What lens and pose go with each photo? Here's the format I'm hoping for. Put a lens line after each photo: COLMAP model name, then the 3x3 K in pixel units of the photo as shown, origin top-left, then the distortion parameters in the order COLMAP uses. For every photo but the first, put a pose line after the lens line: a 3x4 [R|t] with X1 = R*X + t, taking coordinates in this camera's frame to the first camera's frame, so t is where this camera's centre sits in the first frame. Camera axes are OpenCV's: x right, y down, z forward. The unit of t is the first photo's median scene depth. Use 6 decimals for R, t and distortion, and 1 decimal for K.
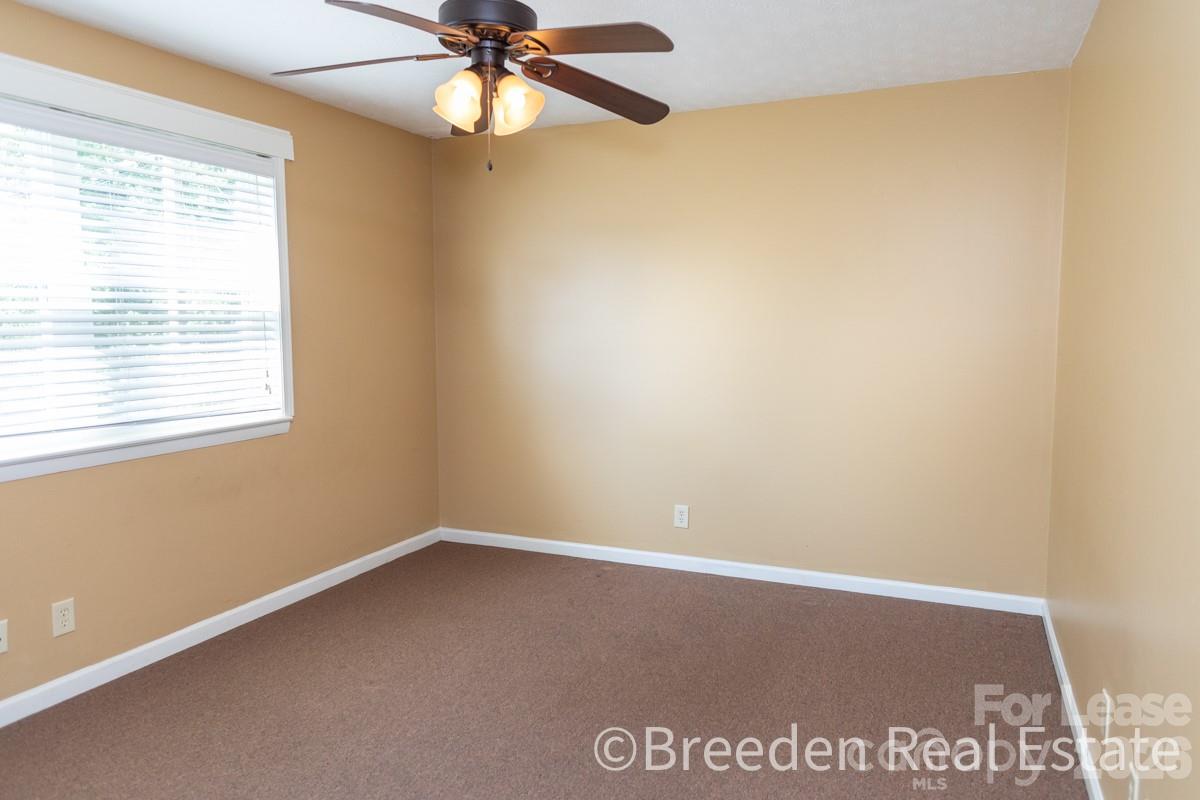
lens RADIAL K [[817.8, 0, 596.7], [0, 817.8, 394.6], [0, 0, 1]] dist [0.009456, -0.001131]
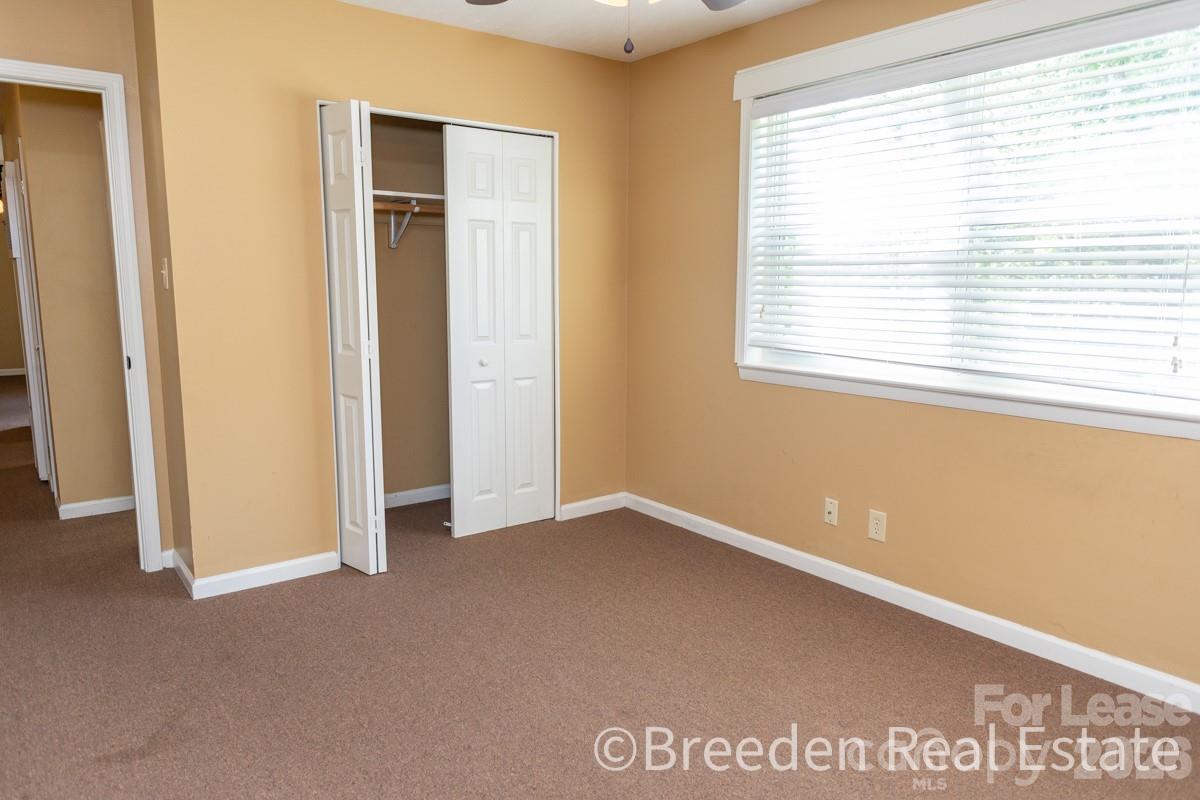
lens RADIAL K [[817.8, 0, 596.7], [0, 817.8, 394.6], [0, 0, 1]] dist [0.009456, -0.001131]
pose [[-0.478924, 0.134983, -0.867416, 0.468839], [-0.076090, 0.978006, 0.194204, -0.091690], [0.874553, 0.159010, -0.458120, 1.090668]]
